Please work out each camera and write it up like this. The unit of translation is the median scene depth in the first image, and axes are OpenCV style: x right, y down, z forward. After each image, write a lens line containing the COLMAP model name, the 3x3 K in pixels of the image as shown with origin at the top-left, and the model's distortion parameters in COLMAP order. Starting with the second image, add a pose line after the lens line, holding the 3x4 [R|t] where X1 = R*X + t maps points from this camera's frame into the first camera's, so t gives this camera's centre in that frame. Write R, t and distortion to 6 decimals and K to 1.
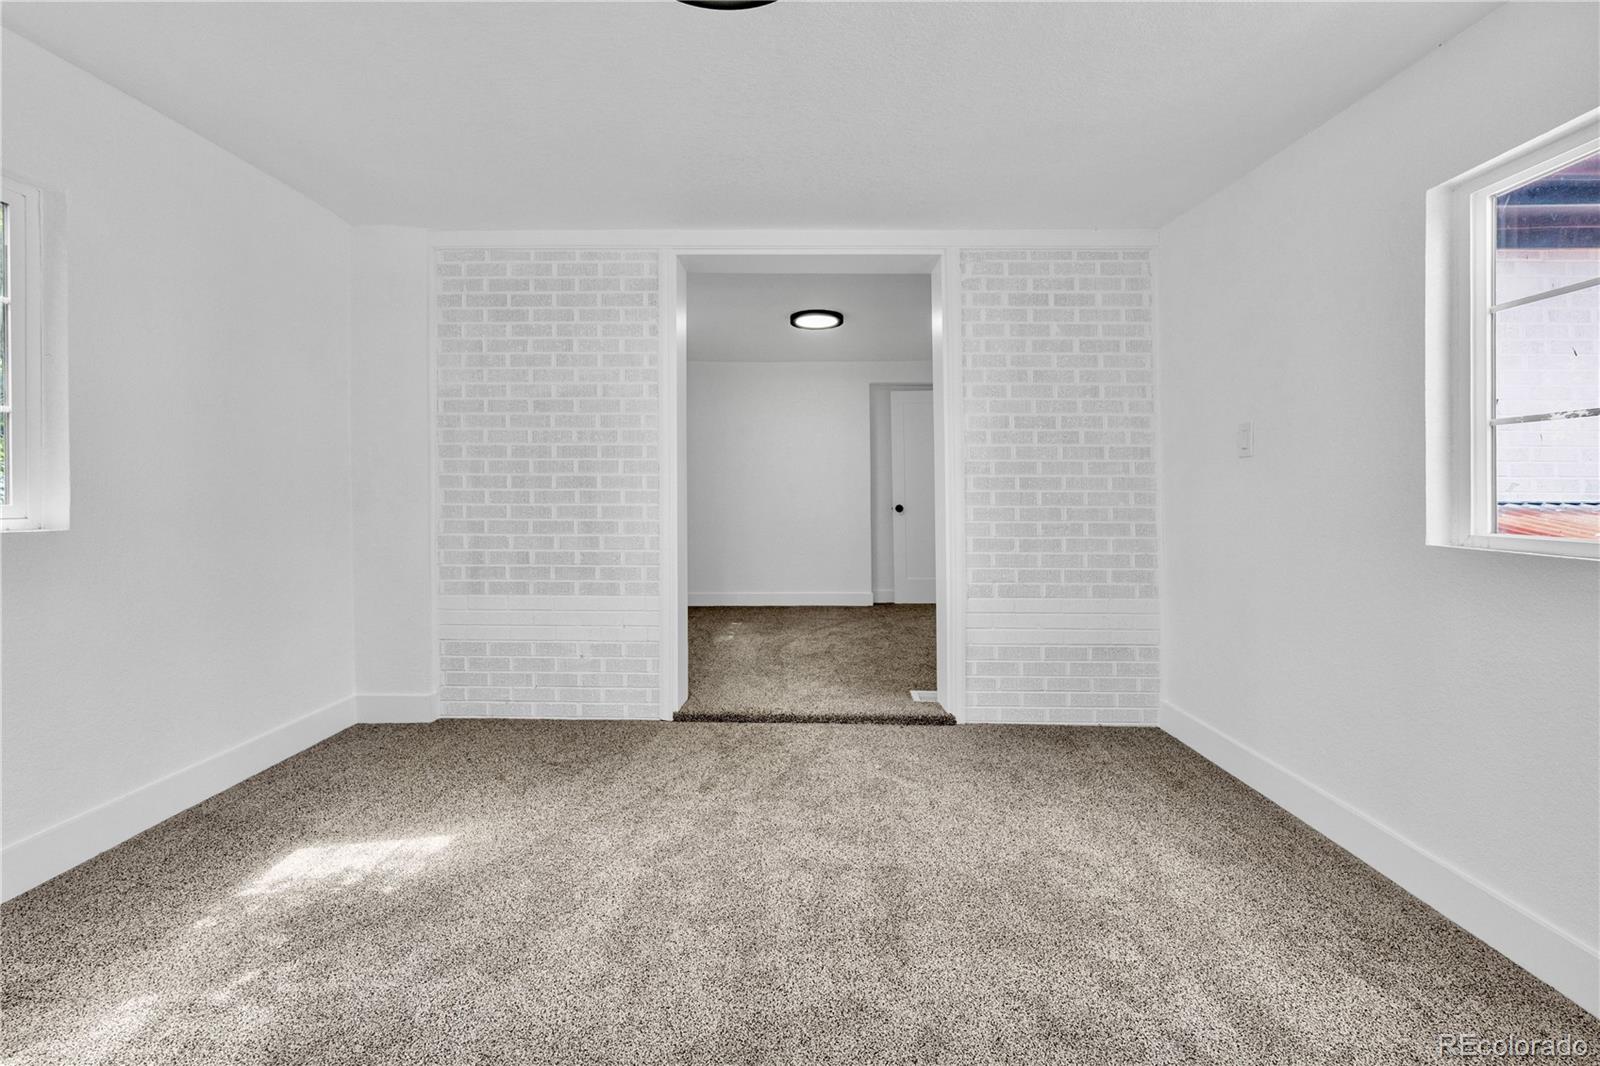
lens RADIAL K [[707.1, 0, 800.1], [0, 707.1, 537.5], [0, 0, 1]] dist [-0.001040, -0.000099]
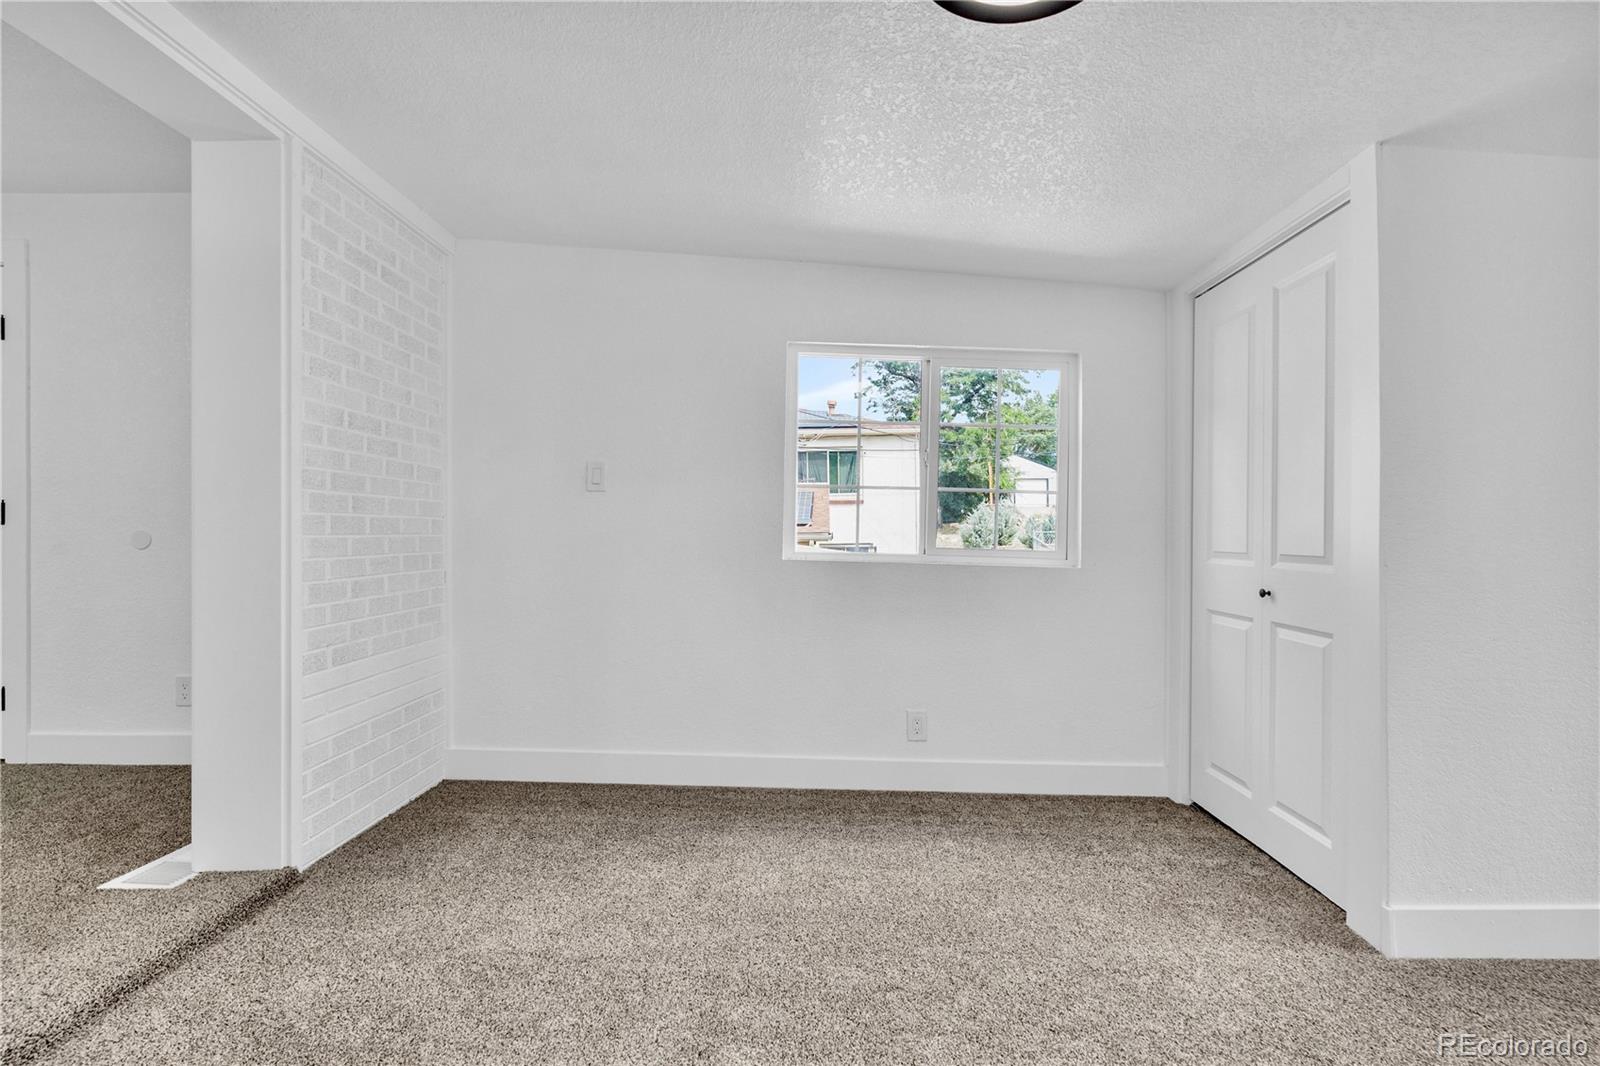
lens RADIAL K [[734.3, 0, 801.9], [0, 734.3, 528.5], [0, 0, 1]] dist [-0.004417, 0.000632]
pose [[0.029231, 0.004576, 0.999562, -0.432599], [0.045933, 0.998927, -0.005916, -0.026379], [-0.998517, 0.046085, 0.028989, 0.520966]]
